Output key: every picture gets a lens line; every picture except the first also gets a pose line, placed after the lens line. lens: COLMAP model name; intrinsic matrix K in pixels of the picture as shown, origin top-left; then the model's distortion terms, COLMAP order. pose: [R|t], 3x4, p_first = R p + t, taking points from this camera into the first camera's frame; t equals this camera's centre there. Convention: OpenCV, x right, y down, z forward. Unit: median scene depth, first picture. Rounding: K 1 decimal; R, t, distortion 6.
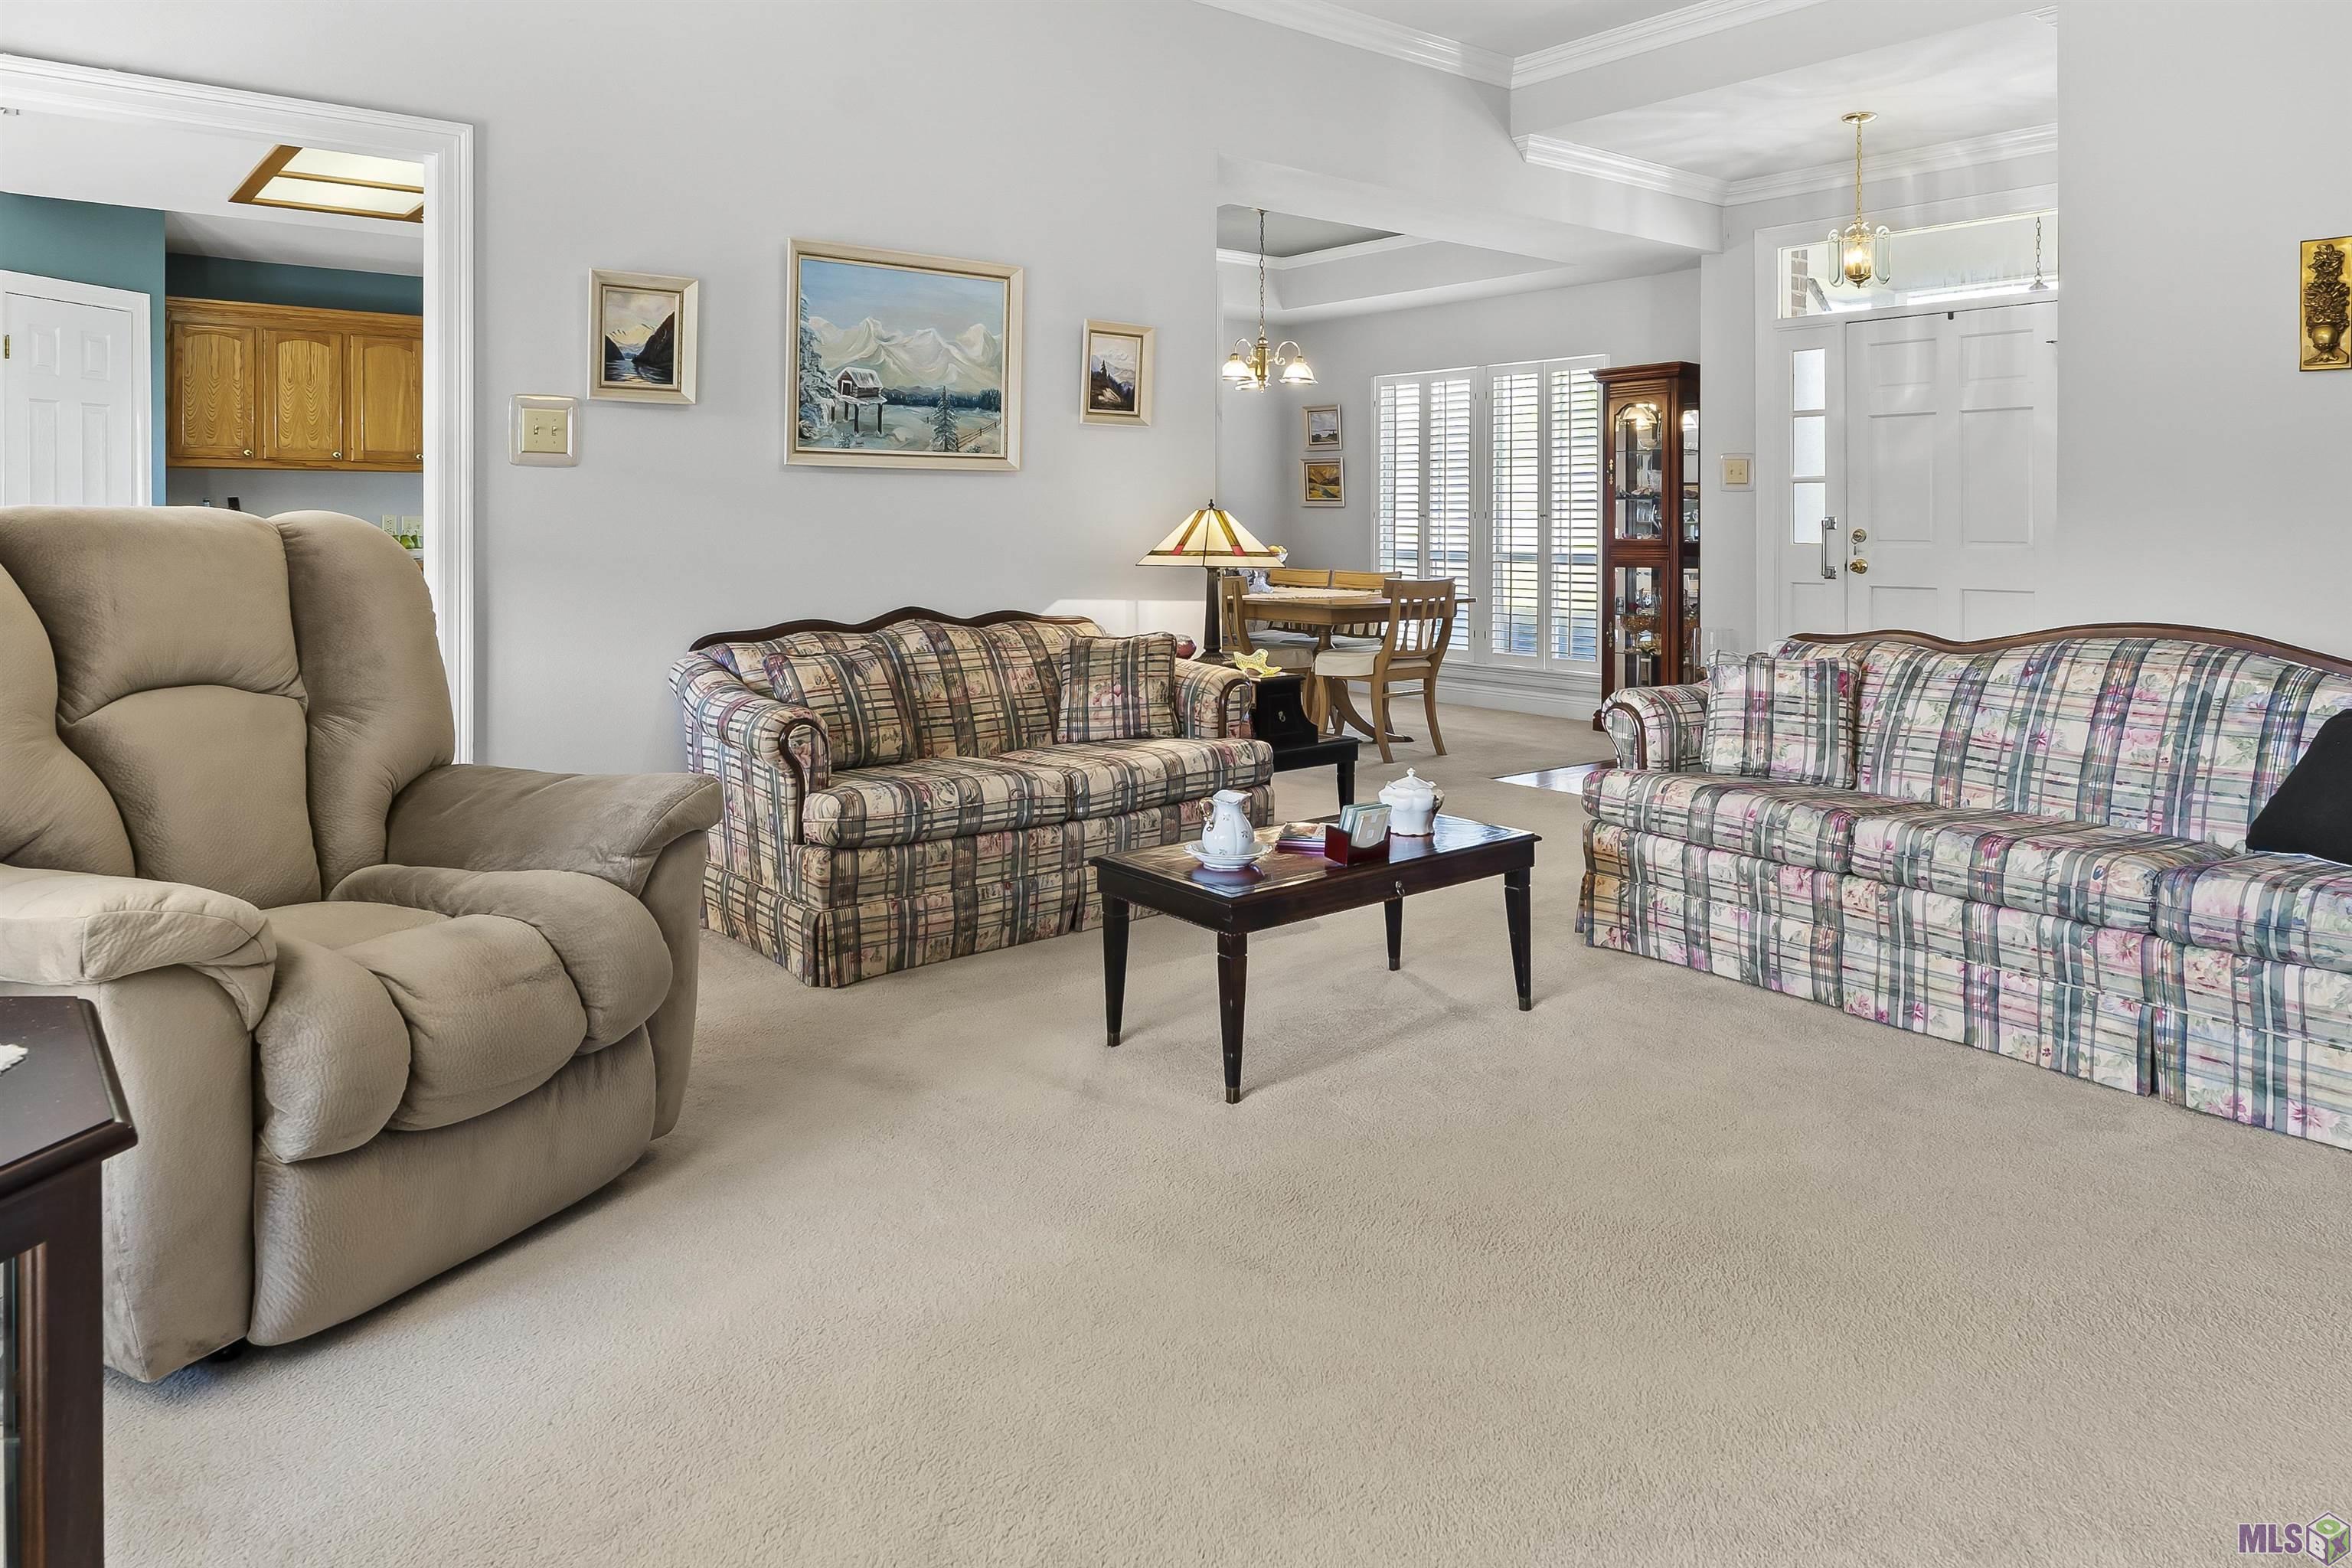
lens RADIAL K [[1492.4, 0, 1155.6], [0, 1492.4, 562.1], [0, 0, 1]] dist [0.016950, -0.006925]
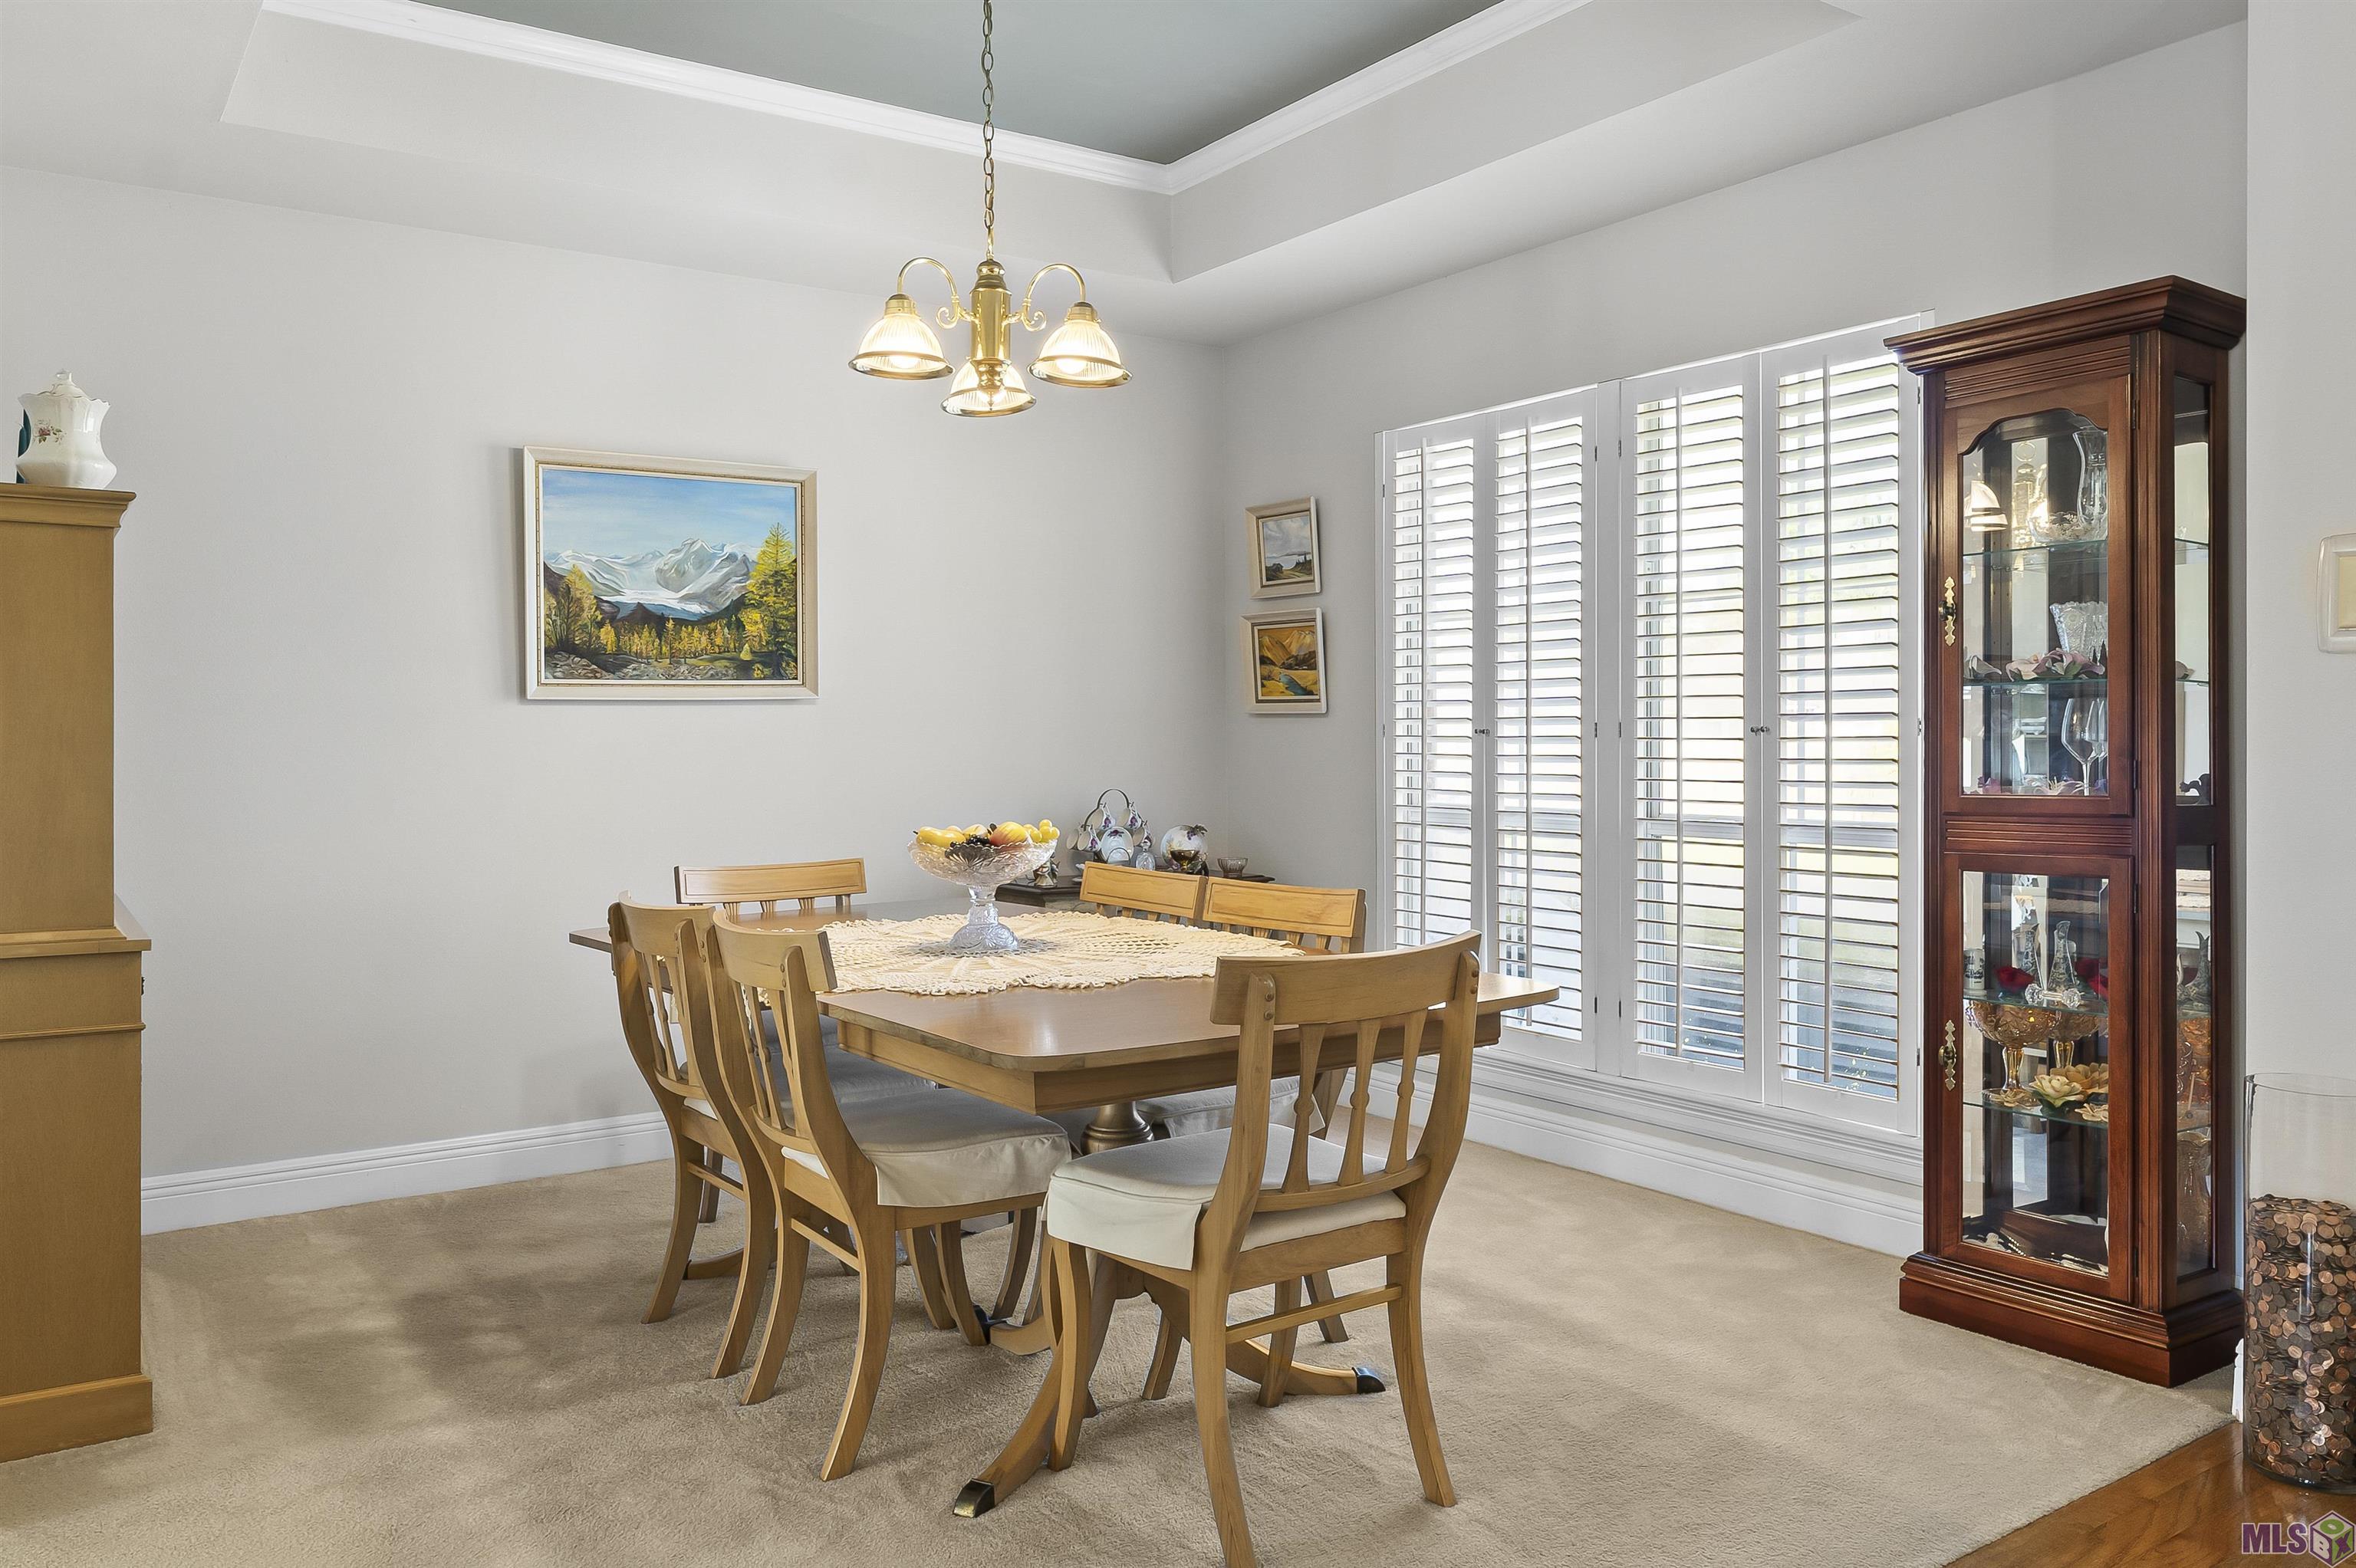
lens RADIAL K [[1731.3, 0, 1170.2], [0, 1731.3, 774.0], [0, 0, 1]] dist [0.006877, -0.002747]
pose [[0.997933, -0.000362, -0.064265, 0.133651], [-0.000253, 0.999954, -0.009561, -0.015107], [0.064265, 0.009558, 0.997887, 0.533673]]
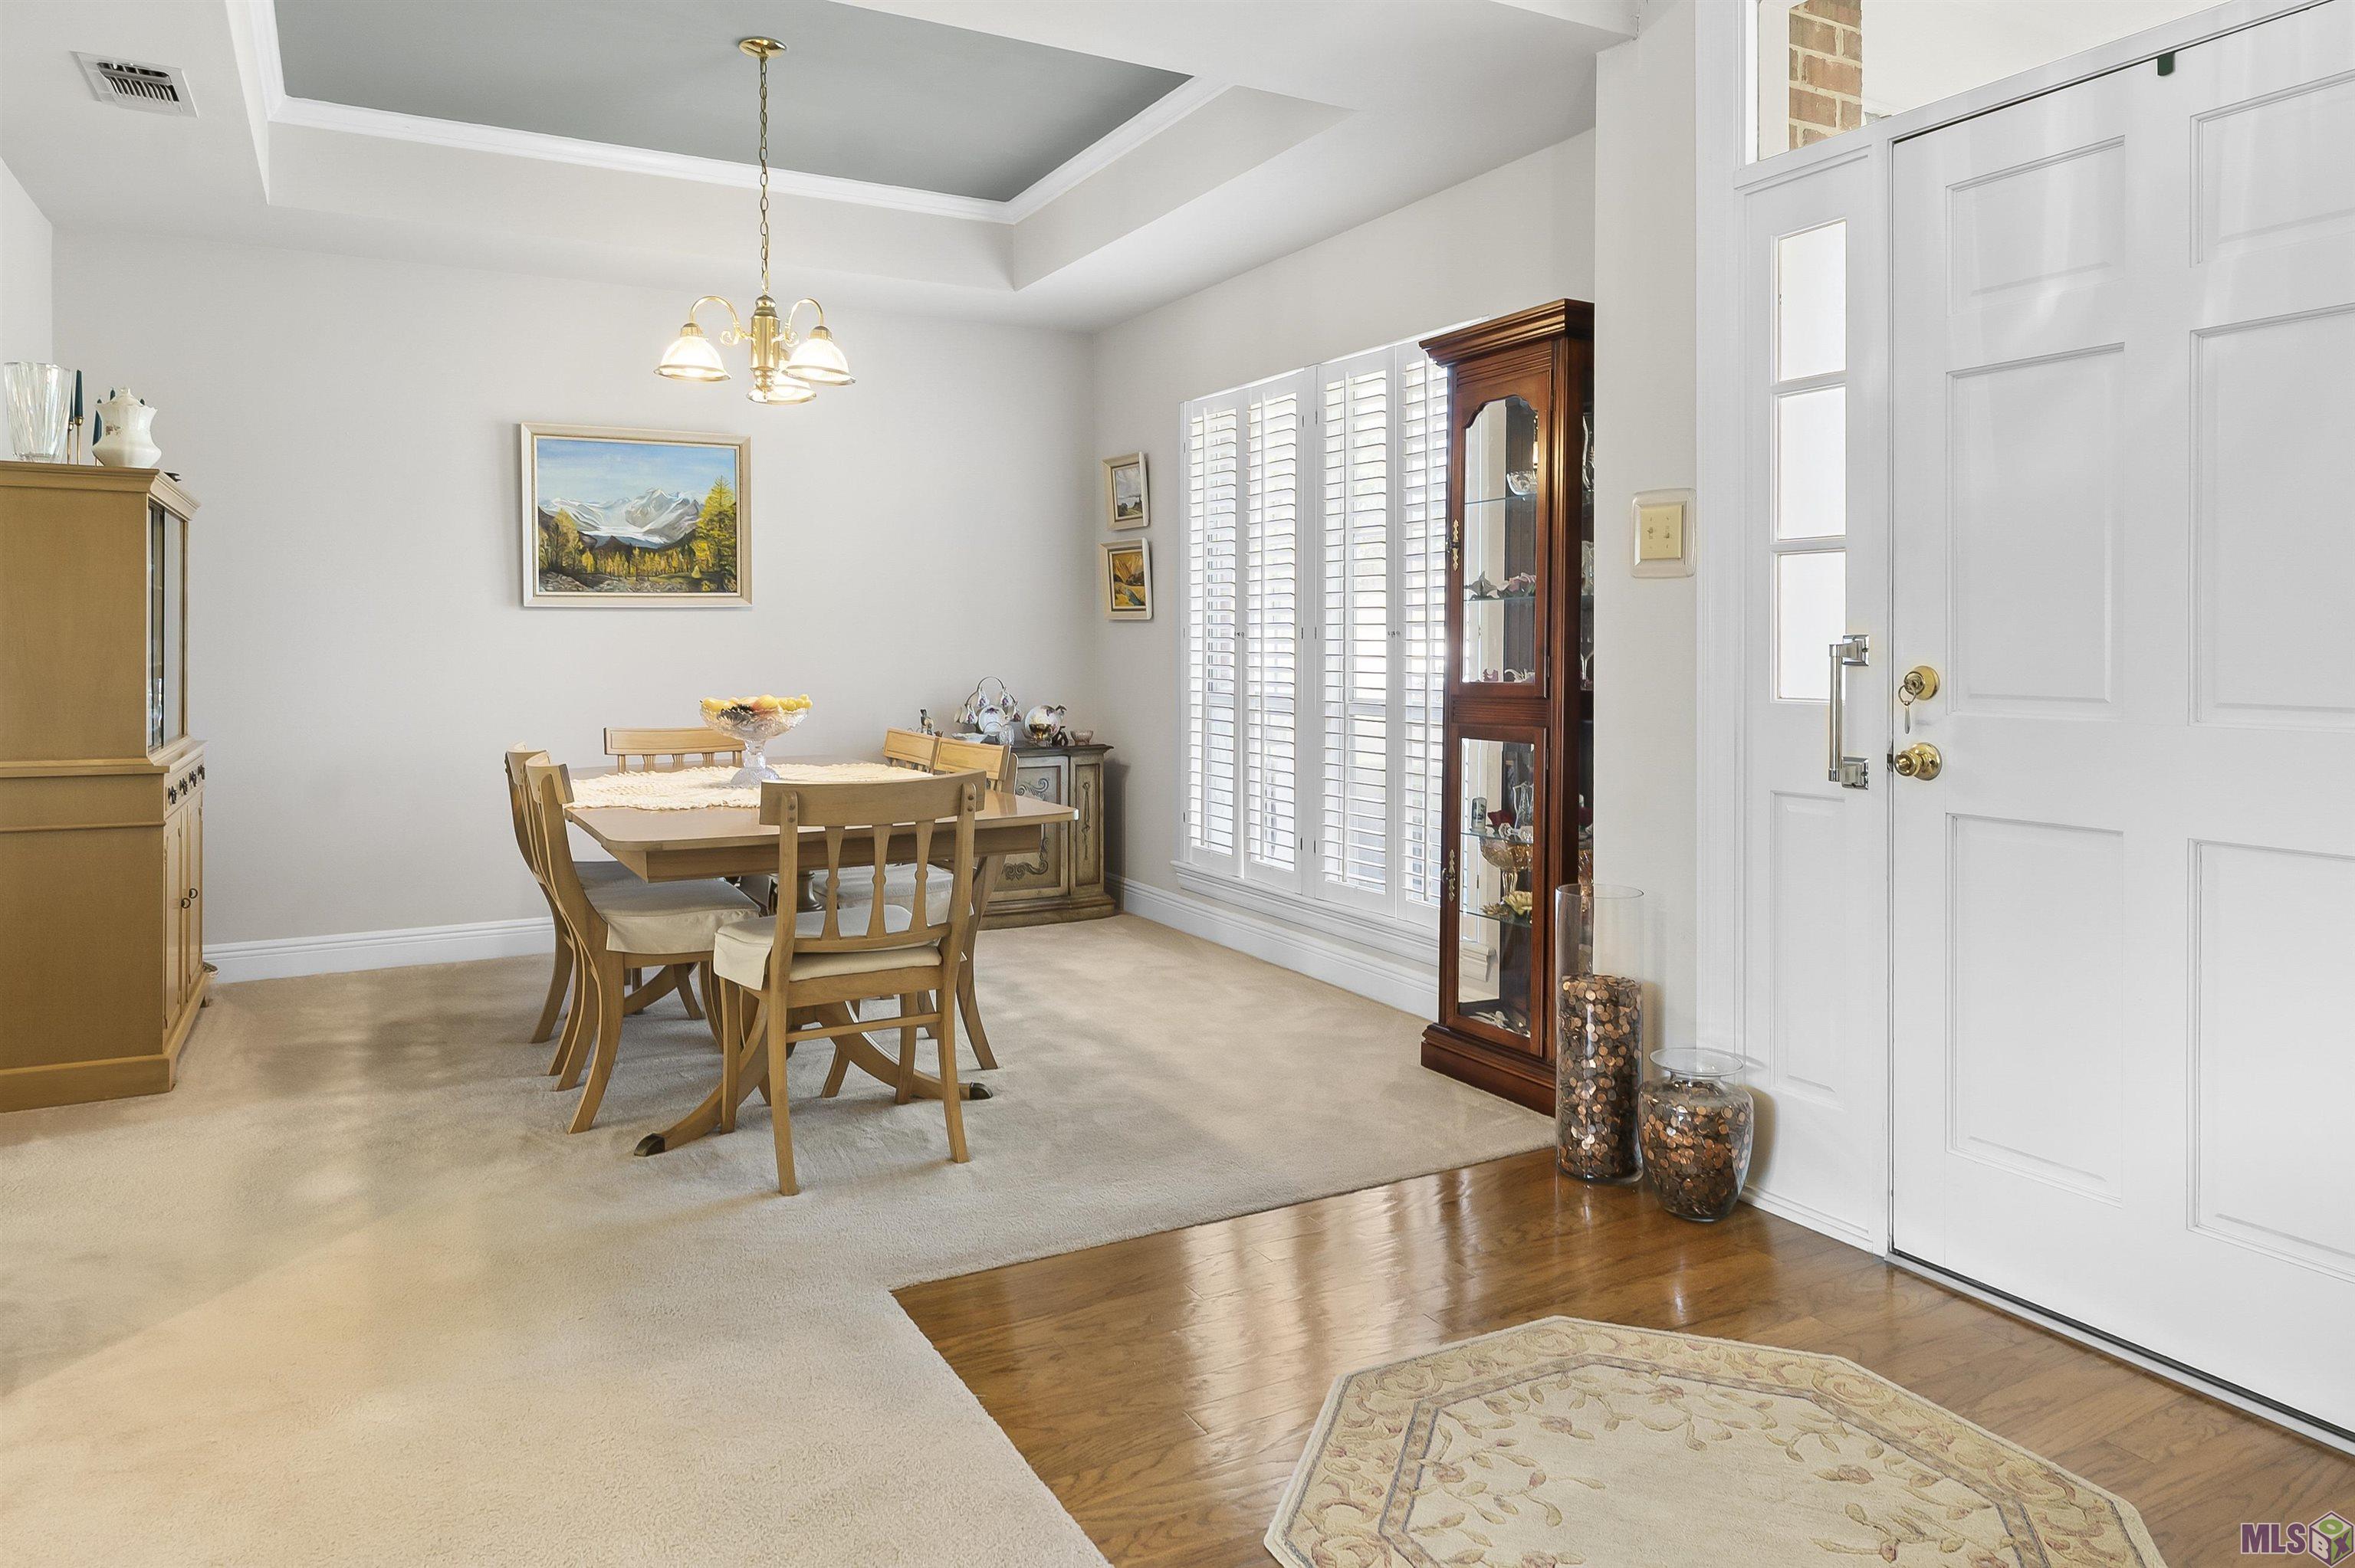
lens RADIAL K [[1494.1, 0, 1153.1], [0, 1494.1, 675.6], [0, 0, 1]] dist [0.016950, -0.006925]
pose [[0.985376, 0.008213, -0.170196, 0.275467], [-0.009381, 0.999938, -0.006058, -0.012464], [0.170136, 0.007566, 0.985392, 0.471638]]
